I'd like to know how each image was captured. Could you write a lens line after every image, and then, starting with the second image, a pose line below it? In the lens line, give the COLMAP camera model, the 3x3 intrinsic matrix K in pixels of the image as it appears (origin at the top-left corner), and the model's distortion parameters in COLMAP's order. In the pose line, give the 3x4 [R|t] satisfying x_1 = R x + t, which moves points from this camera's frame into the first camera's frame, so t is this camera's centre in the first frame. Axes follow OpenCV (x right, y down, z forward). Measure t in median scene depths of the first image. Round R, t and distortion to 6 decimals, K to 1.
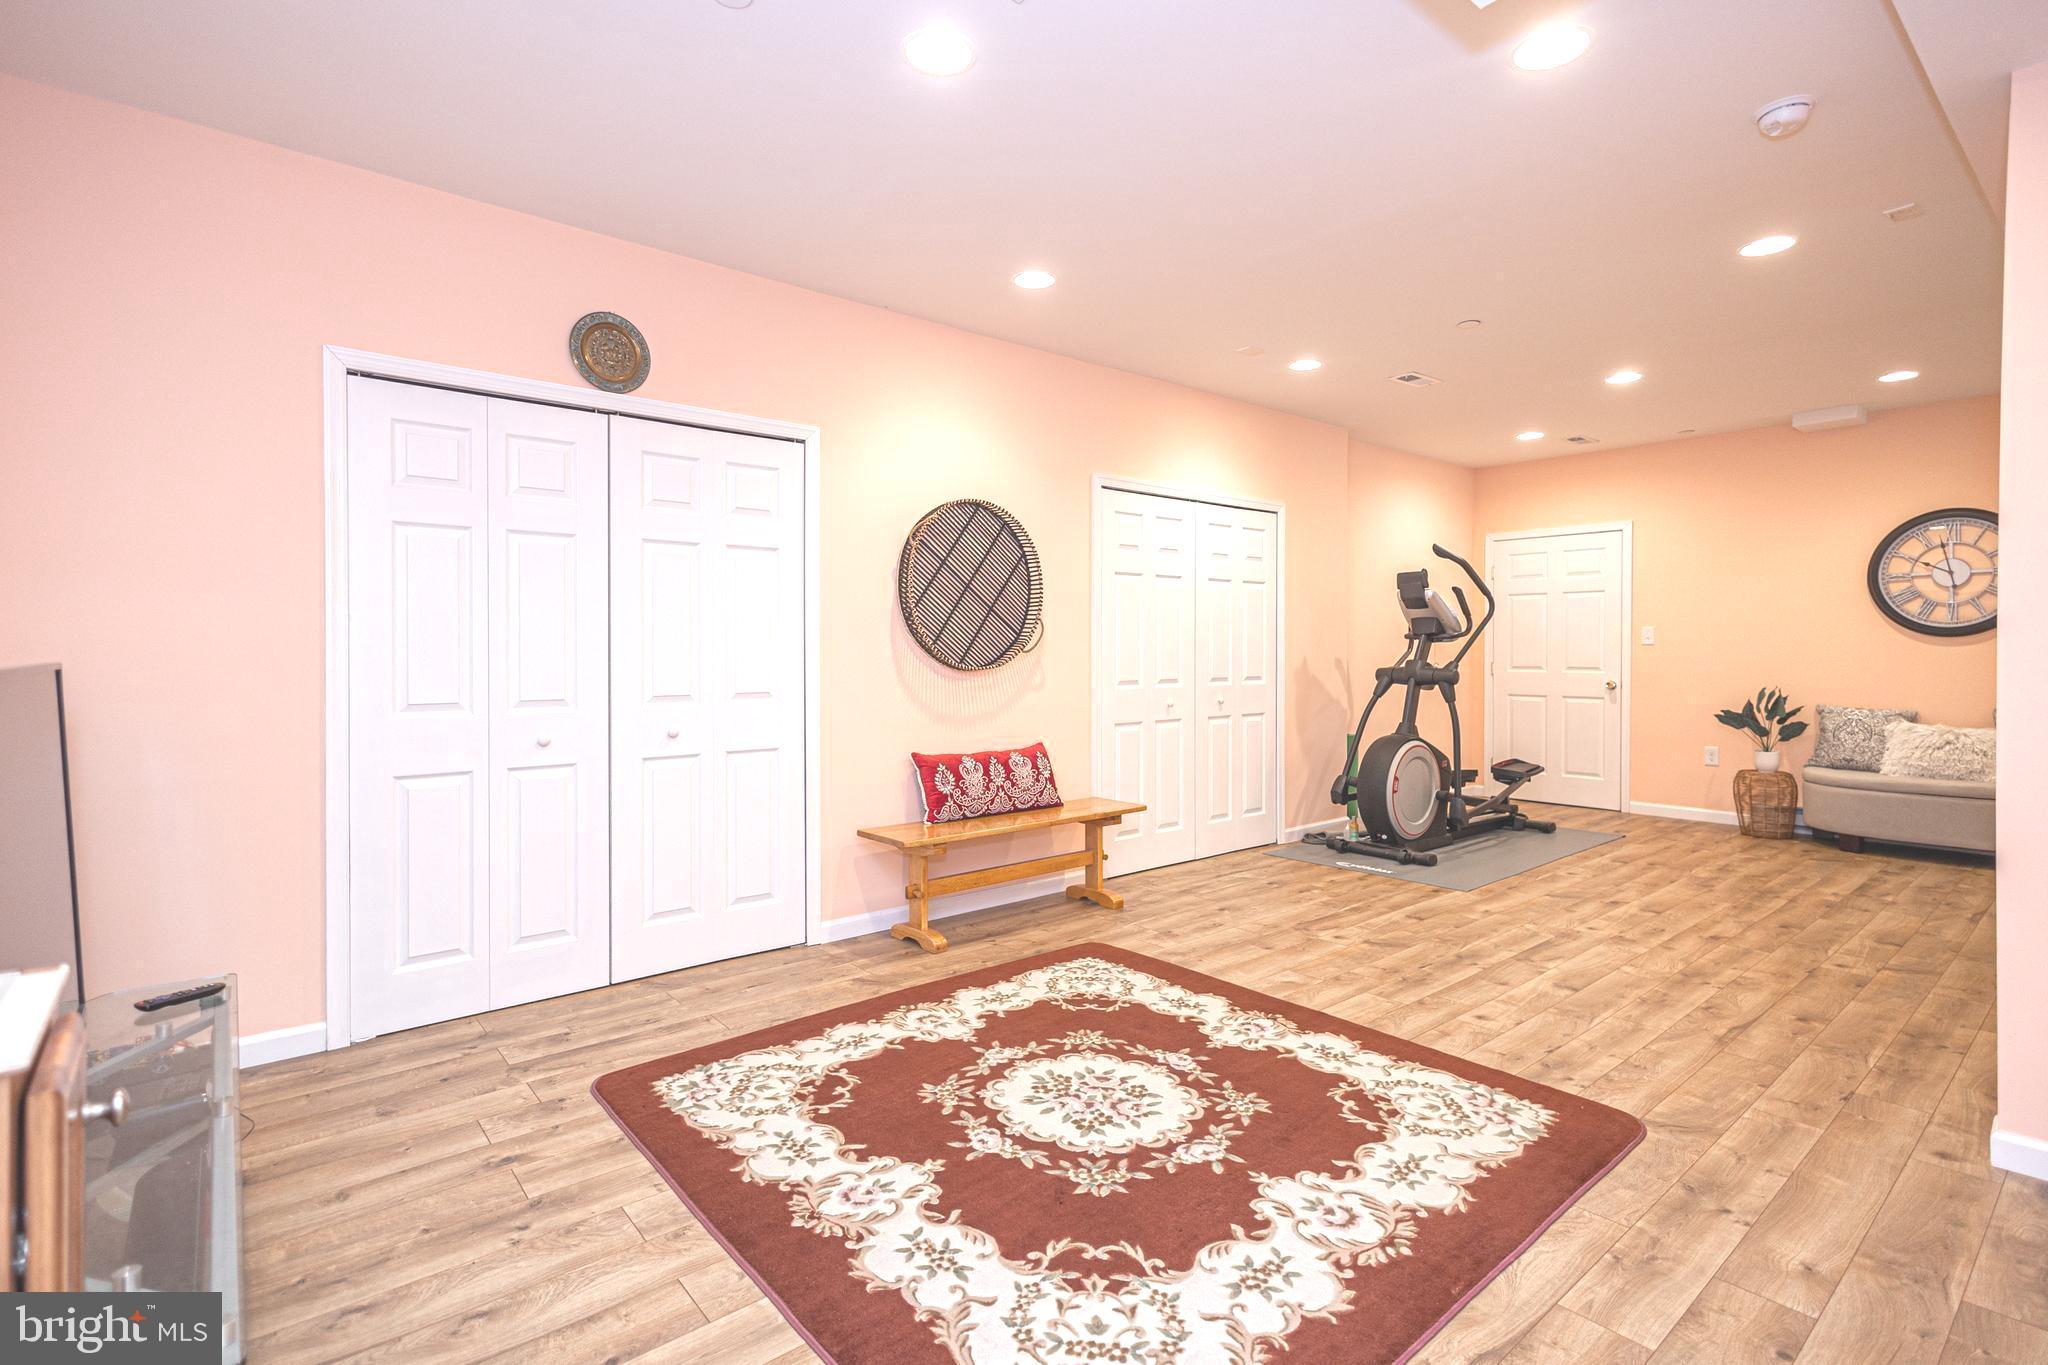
lens RADIAL K [[983.3, 0, 1029.9], [0, 983.3, 651.4], [0, 0, 1]] dist [0.012842, -0.000348]
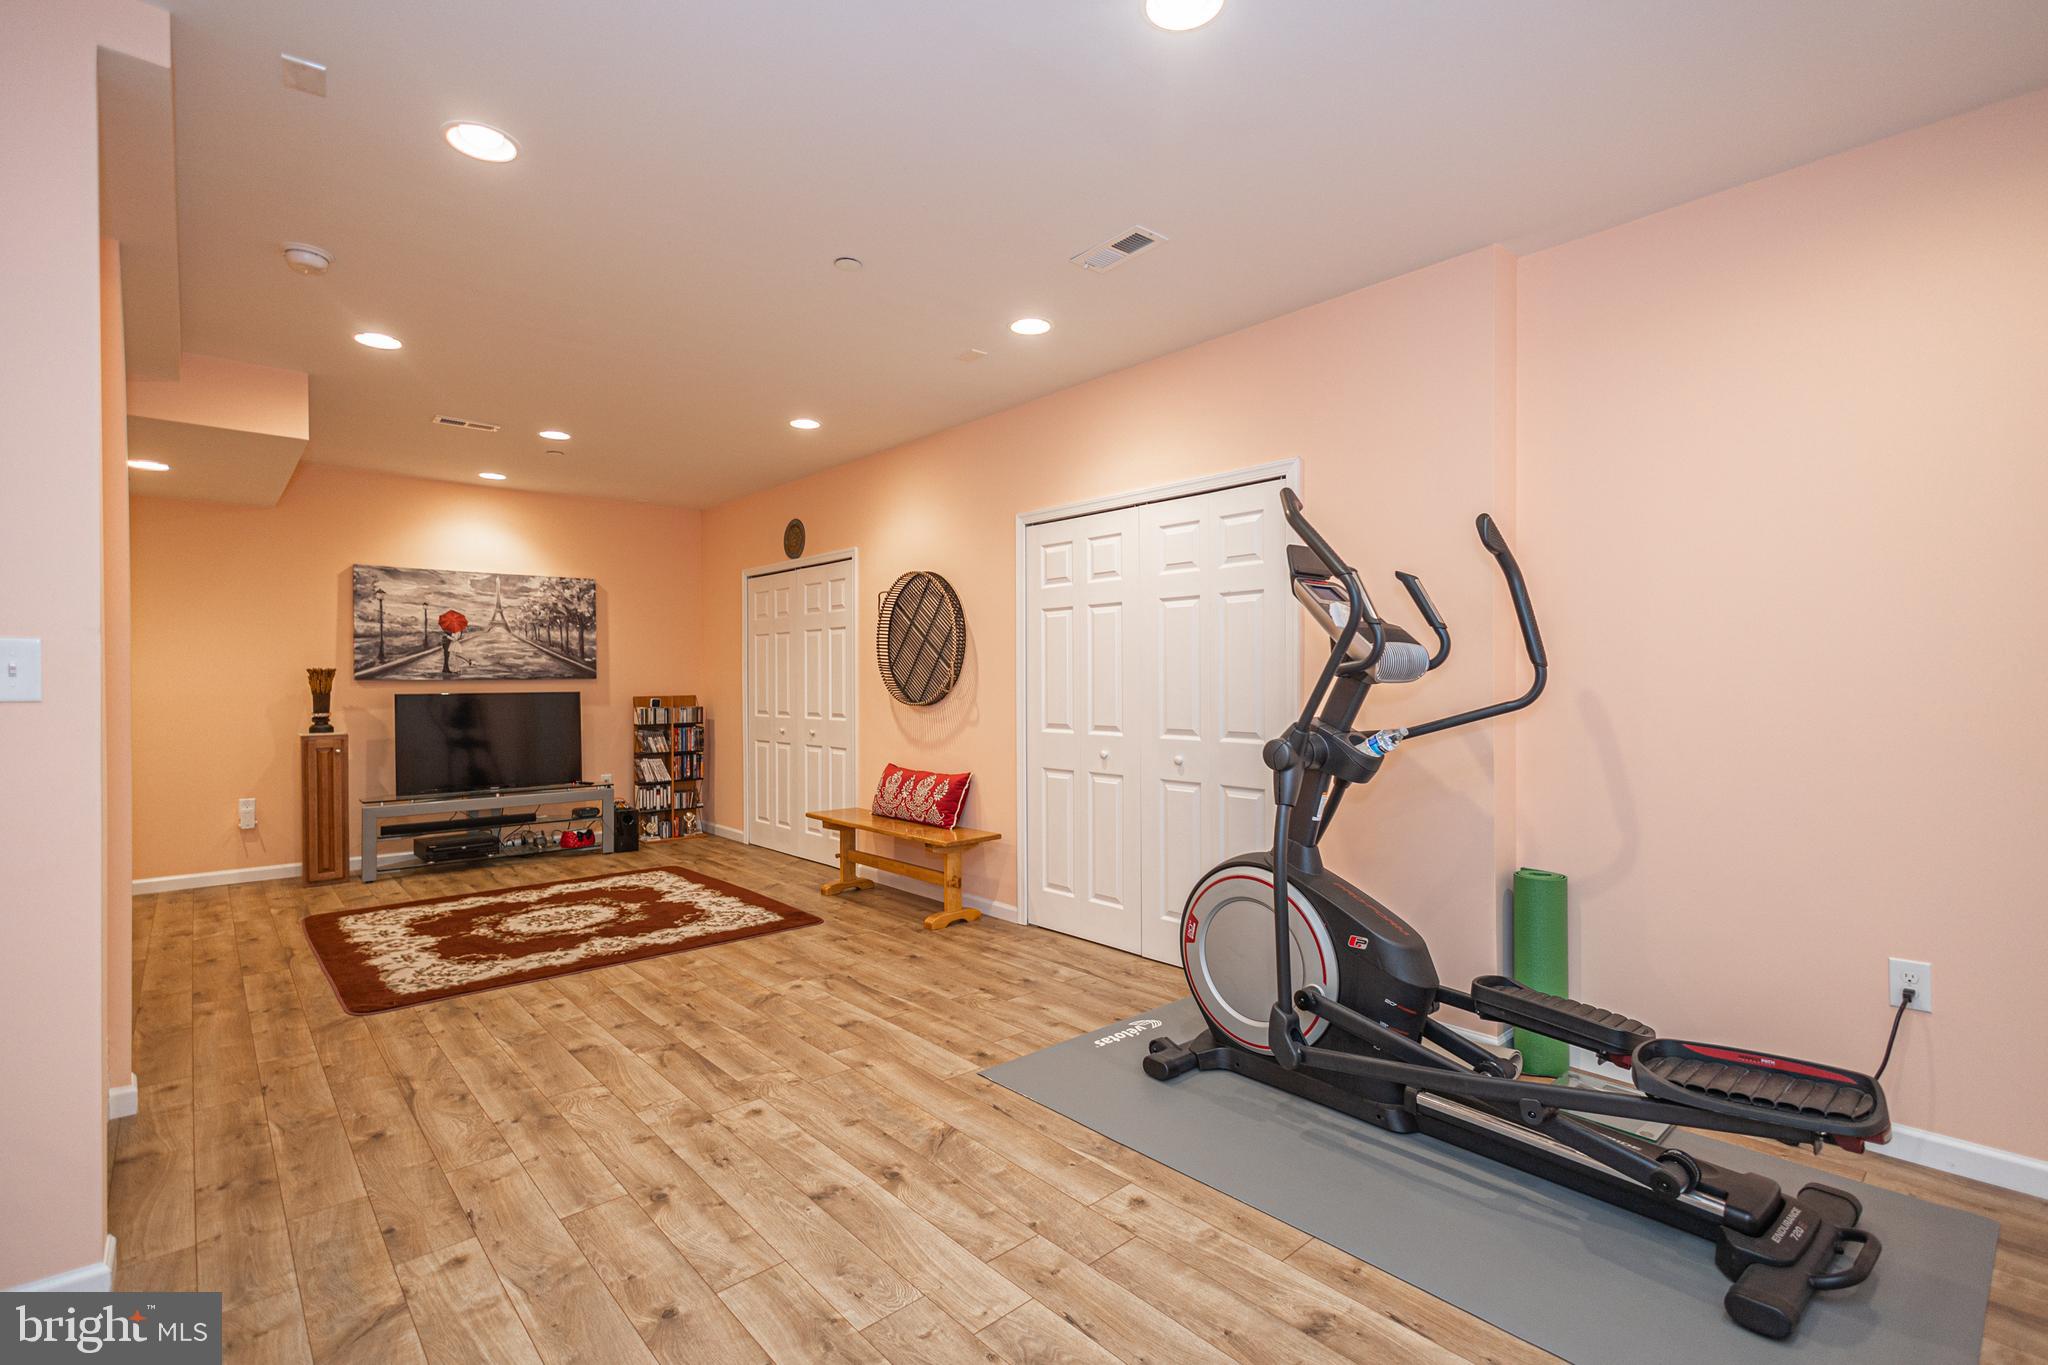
lens RADIAL K [[954.6, 0, 1029.0], [0, 954.6, 675.8], [0, 0, 1]] dist [0.009939, -0.000023]
pose [[0.010365, -0.003118, -0.999941, 1.438348], [0.001788, 0.999994, -0.003100, -0.018316], [0.999945, -0.001755, 0.010370, 1.385214]]
